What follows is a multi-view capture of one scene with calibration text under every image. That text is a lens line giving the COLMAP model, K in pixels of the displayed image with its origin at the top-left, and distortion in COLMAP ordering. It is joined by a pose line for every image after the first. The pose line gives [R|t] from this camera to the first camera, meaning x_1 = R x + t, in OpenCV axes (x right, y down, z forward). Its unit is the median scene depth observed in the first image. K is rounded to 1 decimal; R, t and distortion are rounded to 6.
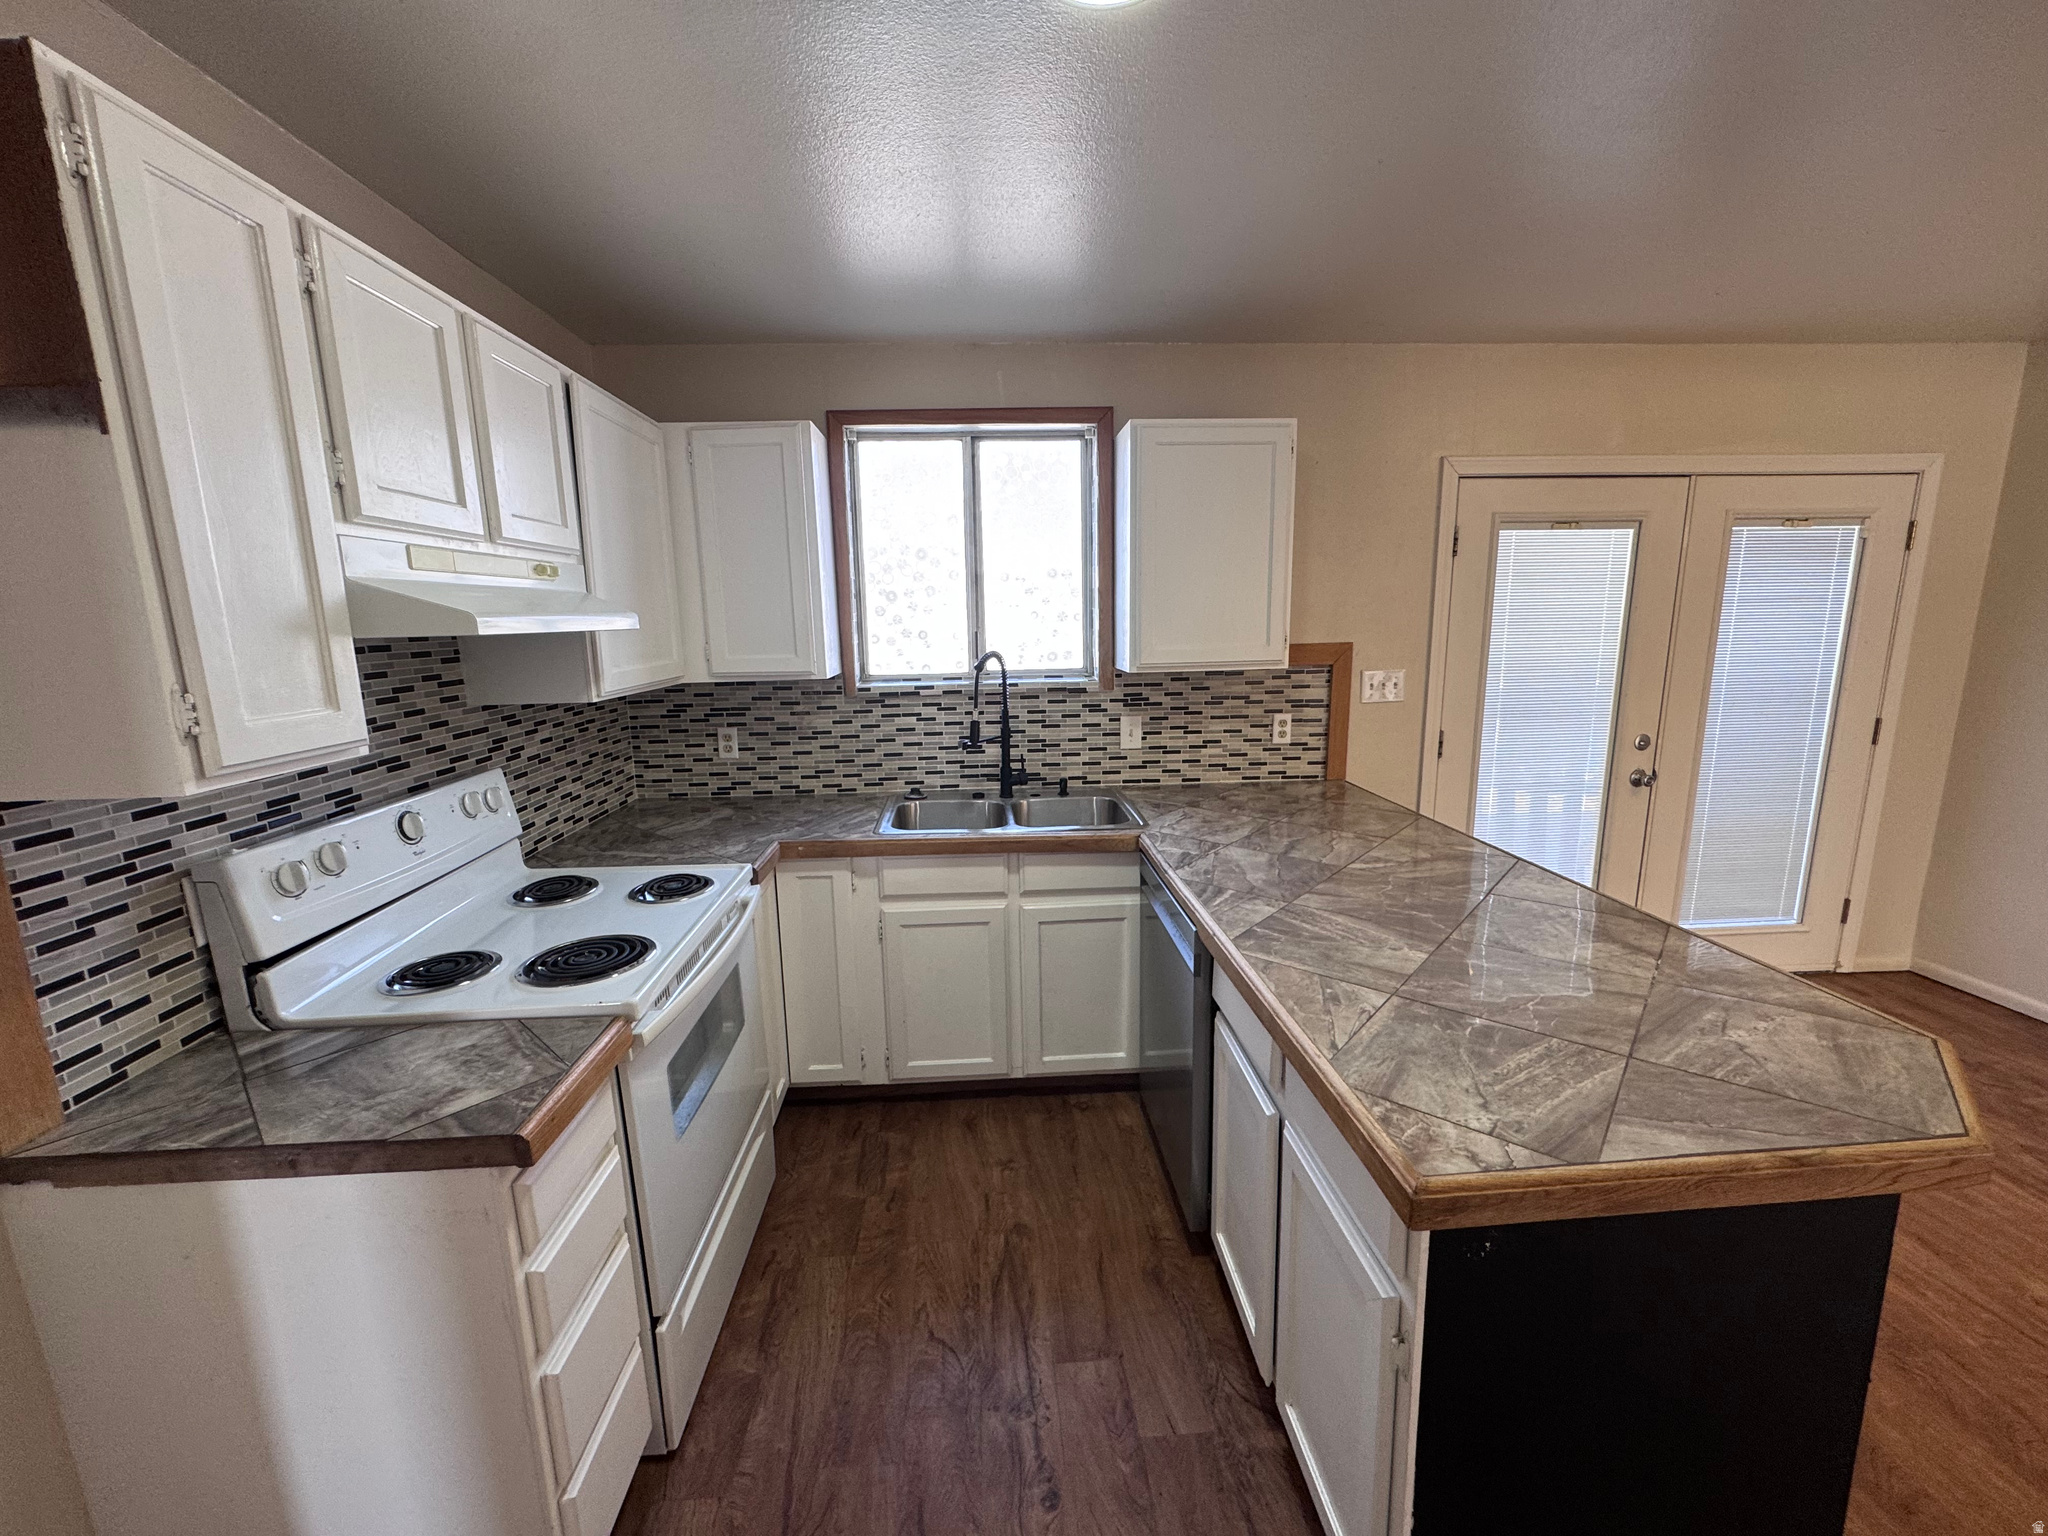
lens RADIAL K [[822.0, 0, 1027.4], [0, 822.0, 769.9], [0, 0, 1]] dist [-0.002903, 0.001001]
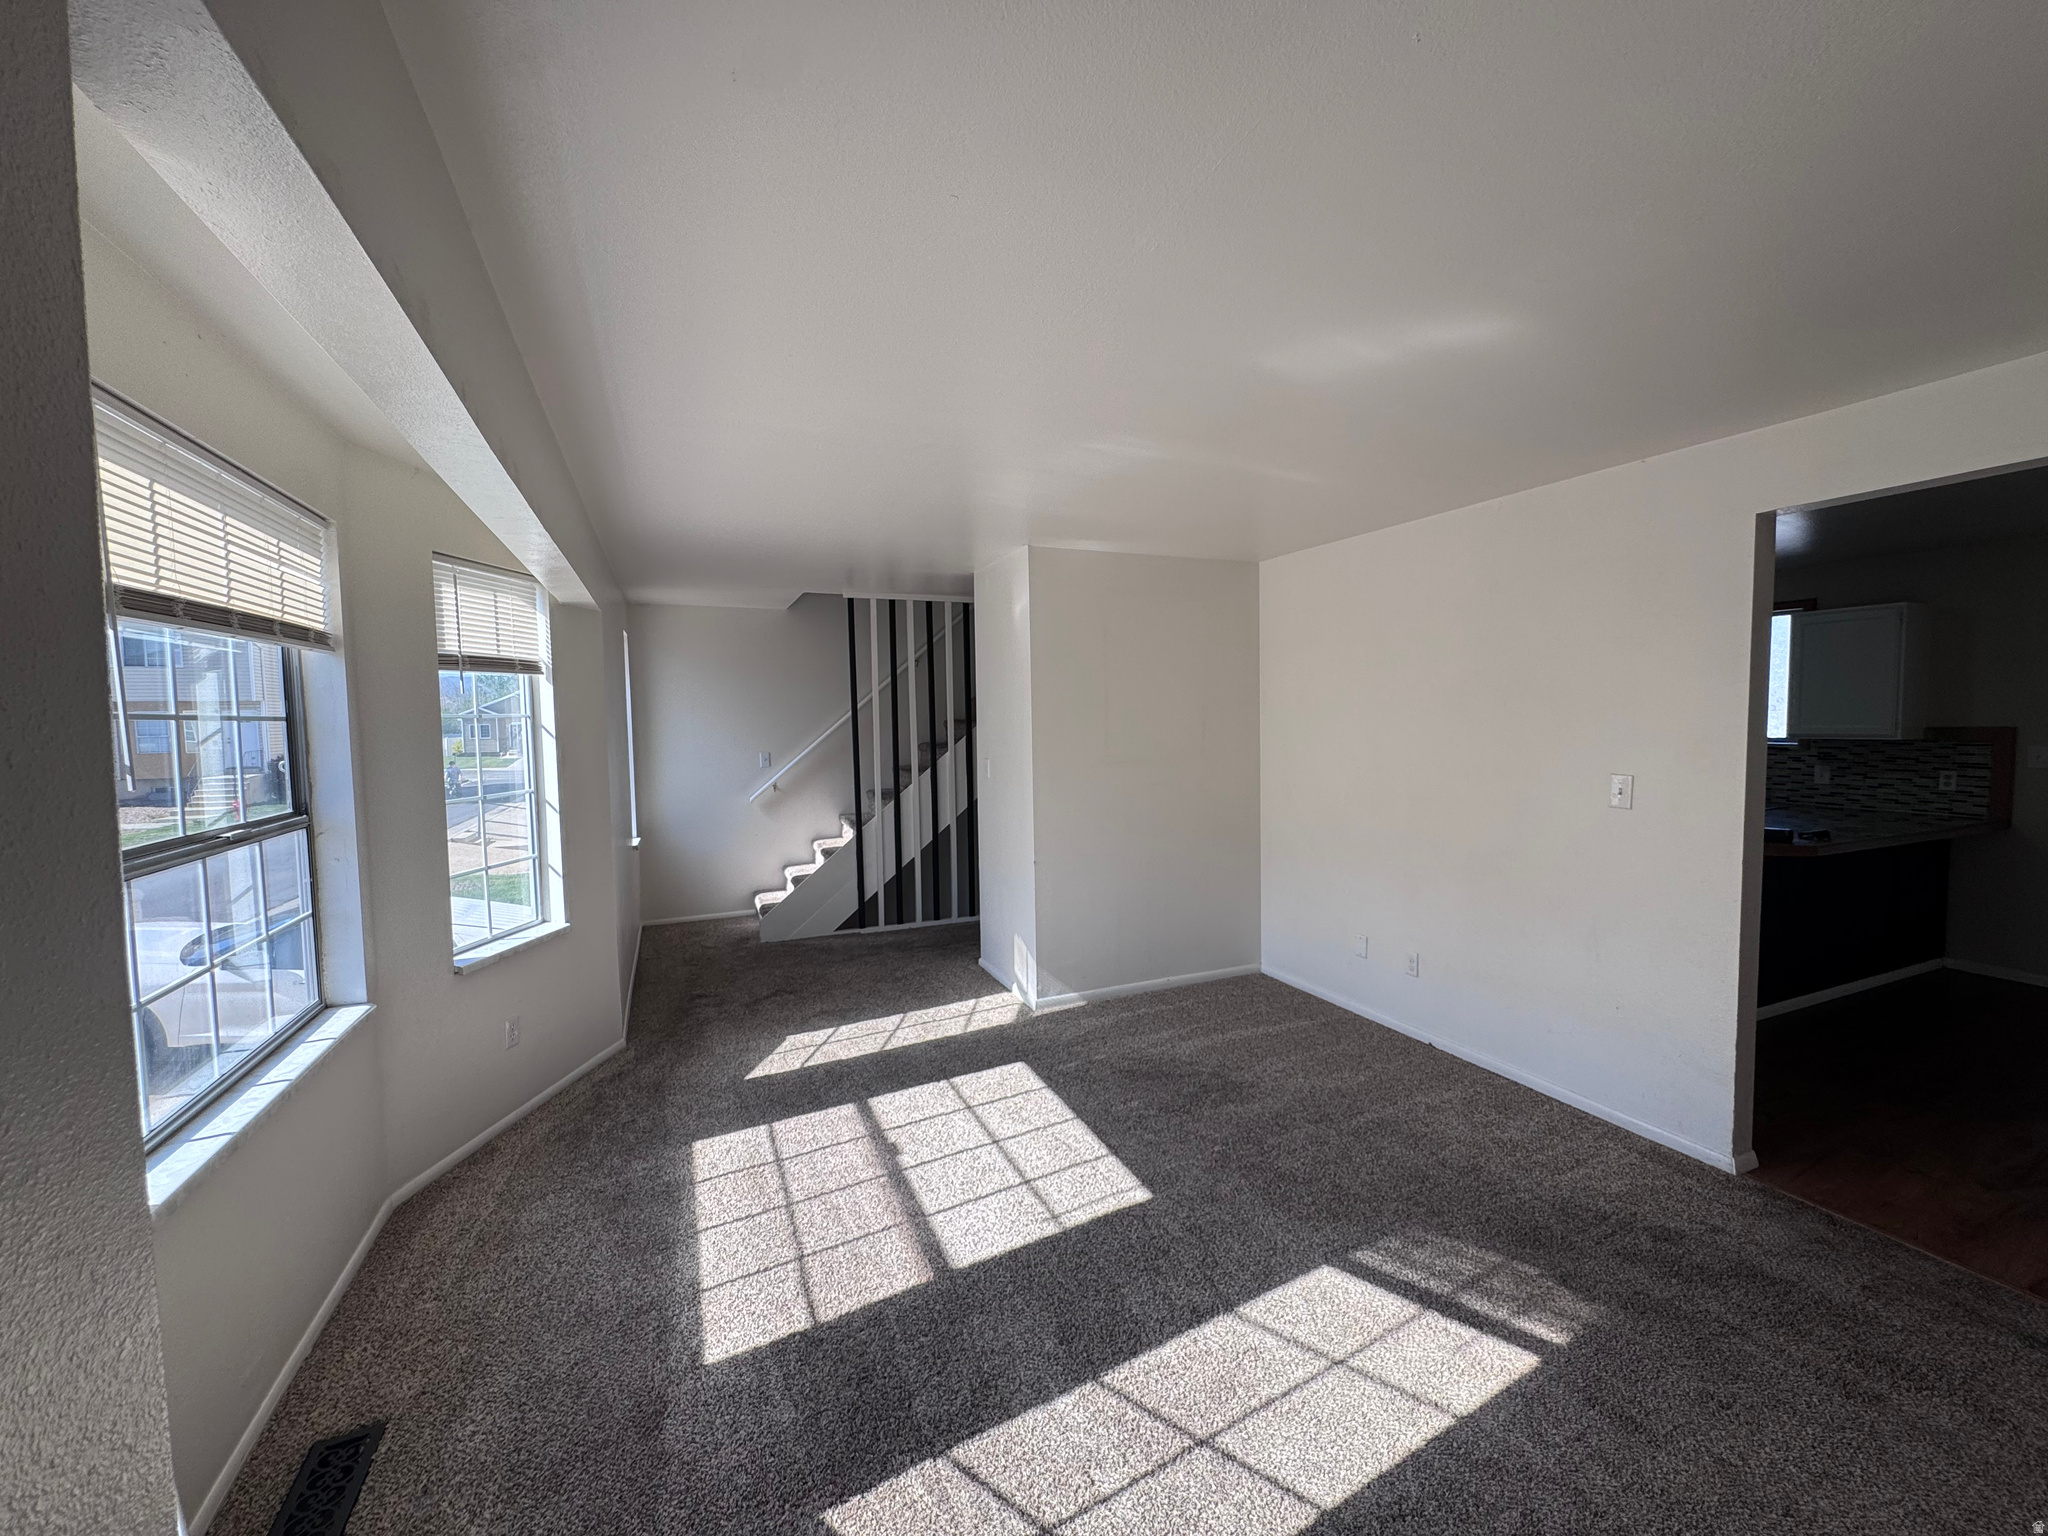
lens RADIAL K [[822.0, 0, 1028.0], [0, 822.0, 766.4], [0, 0, 1]] dist [-0.002903, 0.001001]
pose [[0.330804, 0.068823, -0.941186, 1.224921], [-0.164870, 0.986214, 0.014168, 0.192762], [0.929186, 0.150486, 0.337591, -1.170225]]
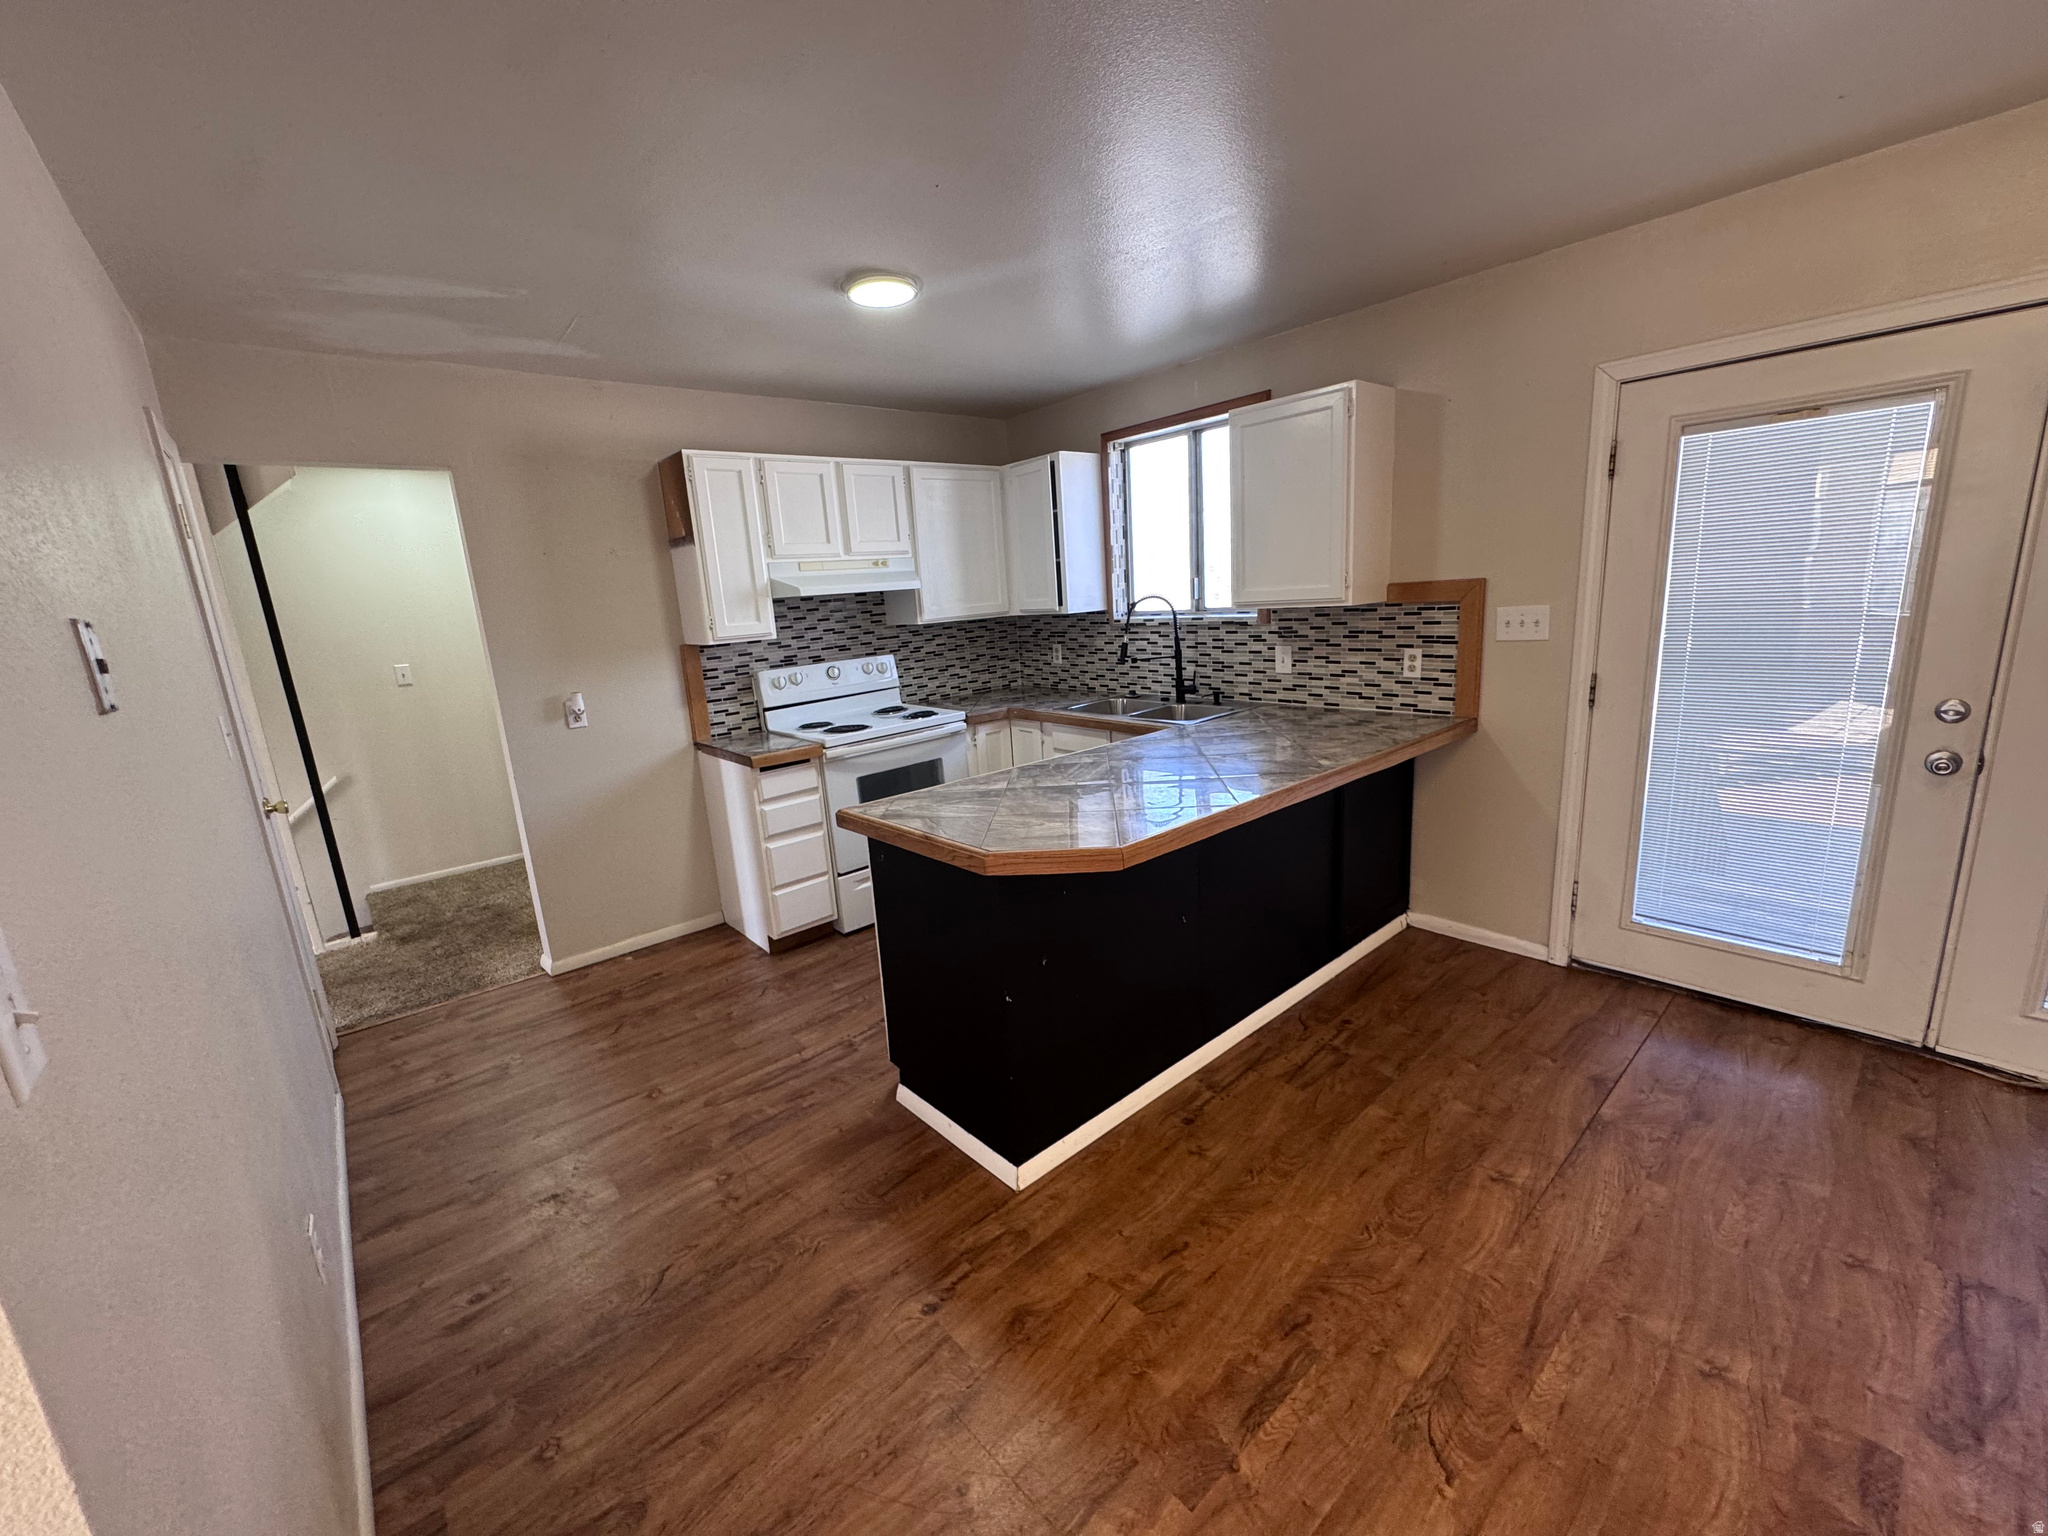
lens RADIAL K [[822.0, 0, 1024.9], [0, 822.0, 772.3], [0, 0, 1]] dist [-0.002903, 0.001001]
pose [[0.609181, 0.153235, -0.778086, 0.873032], [-0.092476, 0.988187, 0.122211, 0.005474], [0.787621, -0.002495, 0.616155, -0.040908]]
